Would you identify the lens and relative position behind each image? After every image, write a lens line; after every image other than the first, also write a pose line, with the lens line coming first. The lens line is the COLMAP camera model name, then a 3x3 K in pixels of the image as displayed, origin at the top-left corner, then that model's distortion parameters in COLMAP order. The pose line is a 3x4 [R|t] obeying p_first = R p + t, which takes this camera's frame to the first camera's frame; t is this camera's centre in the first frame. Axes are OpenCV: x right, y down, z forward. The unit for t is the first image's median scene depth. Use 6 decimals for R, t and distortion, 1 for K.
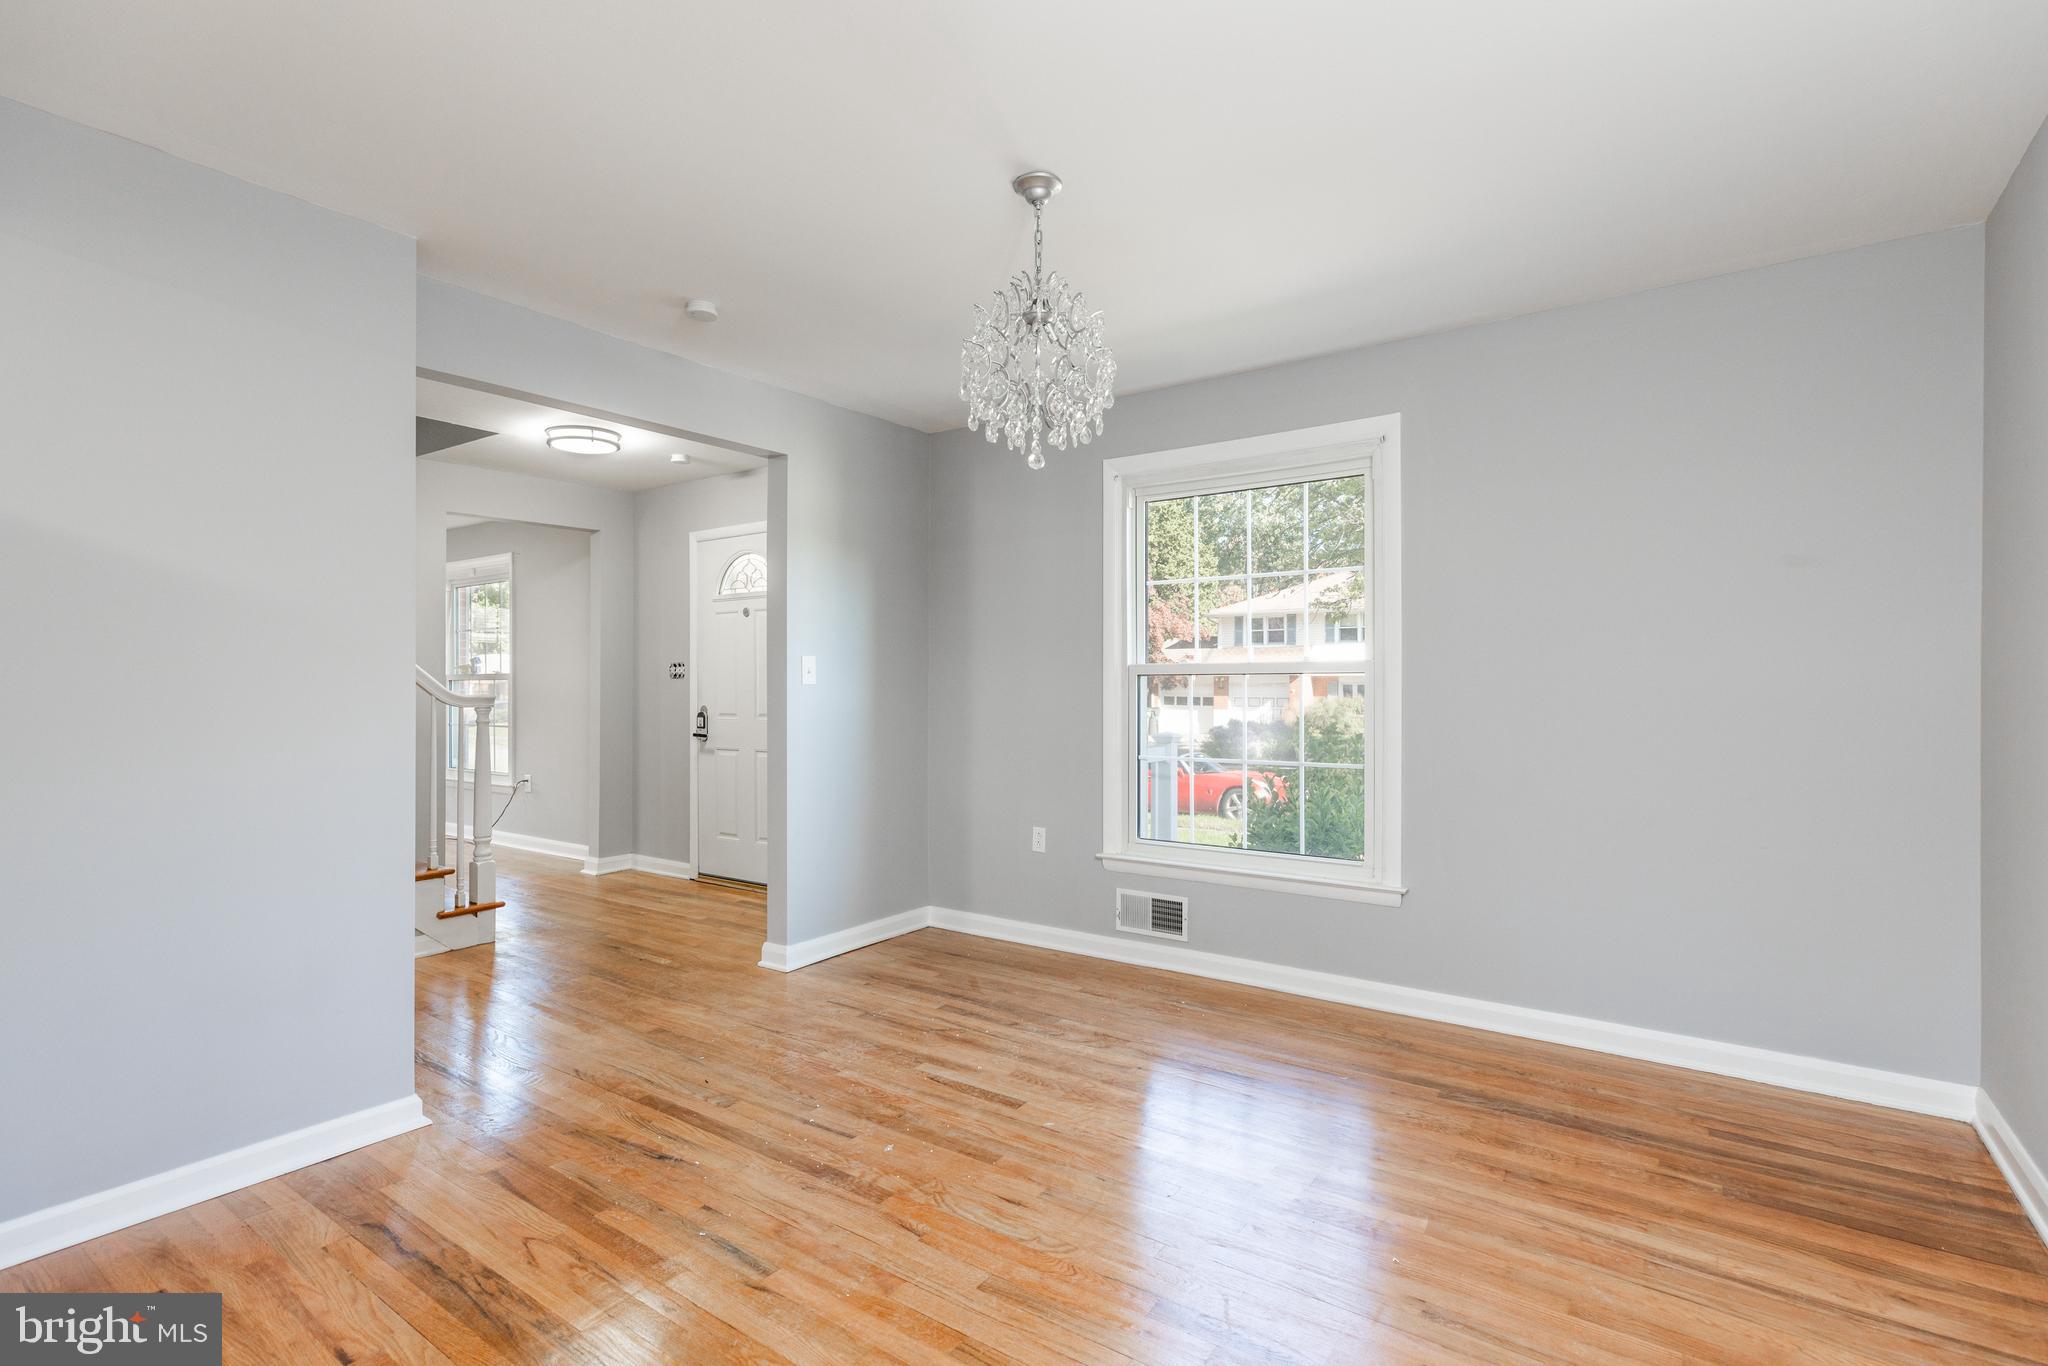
lens RADIAL K [[981.5, 0, 1014.2], [0, 981.5, 677.9], [0, 0, 1]] dist [0.005650, 0.001210]
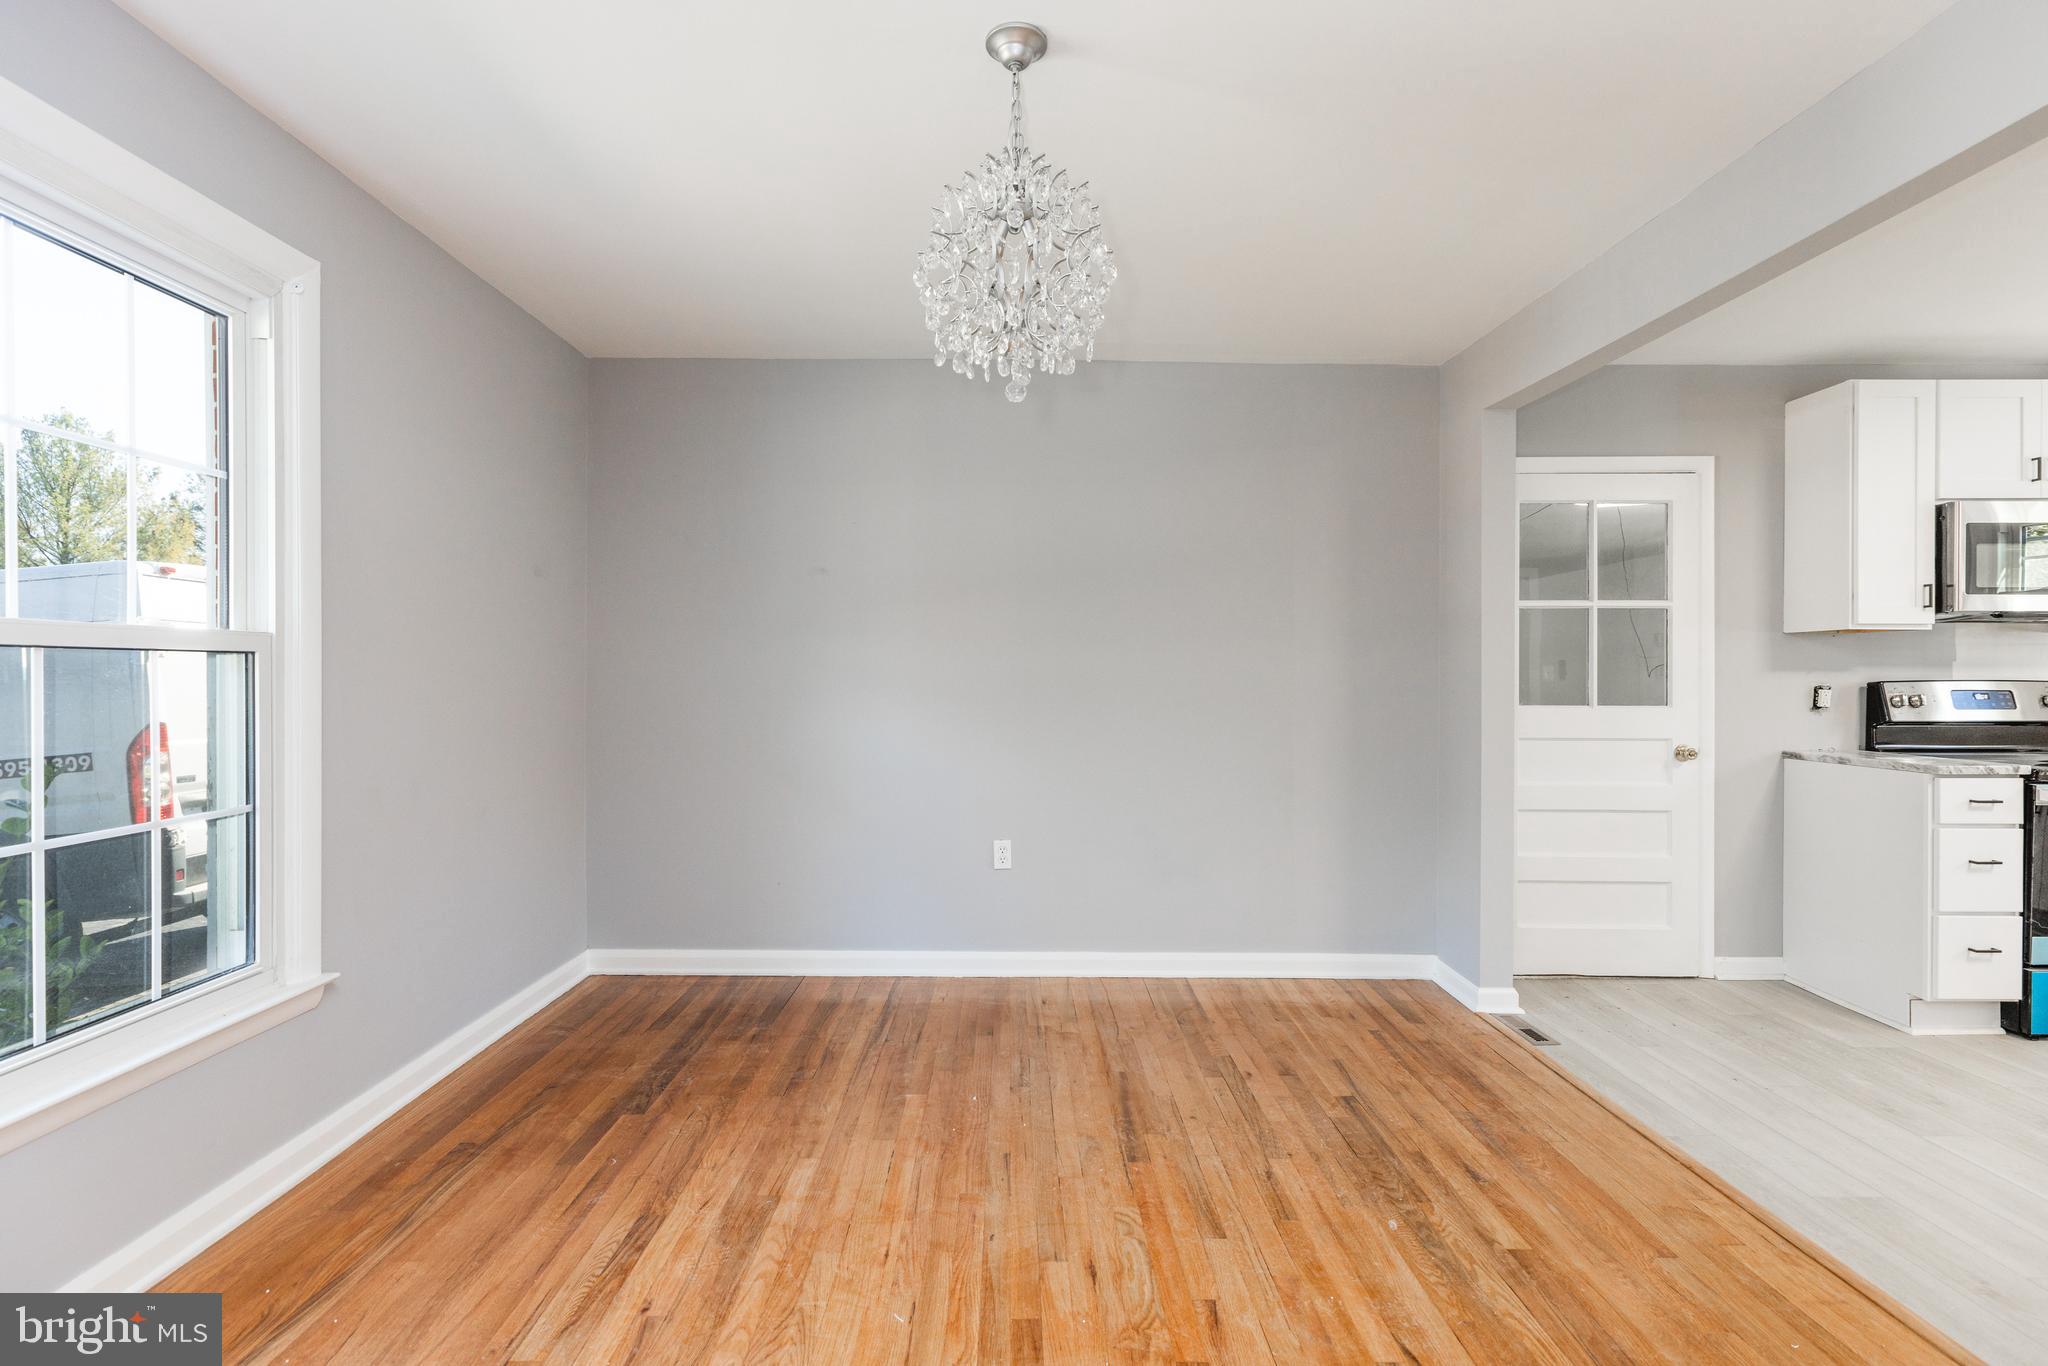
lens RADIAL K [[981.5, 0, 1014.0], [0, 981.5, 685.6], [0, 0, 1]] dist [0.005650, 0.001210]
pose [[-0.595994, -0.012125, 0.802898, -0.695892], [-0.012523, 0.999905, 0.005805, 0.009376], [-0.802892, -0.006595, -0.596089, 1.681948]]
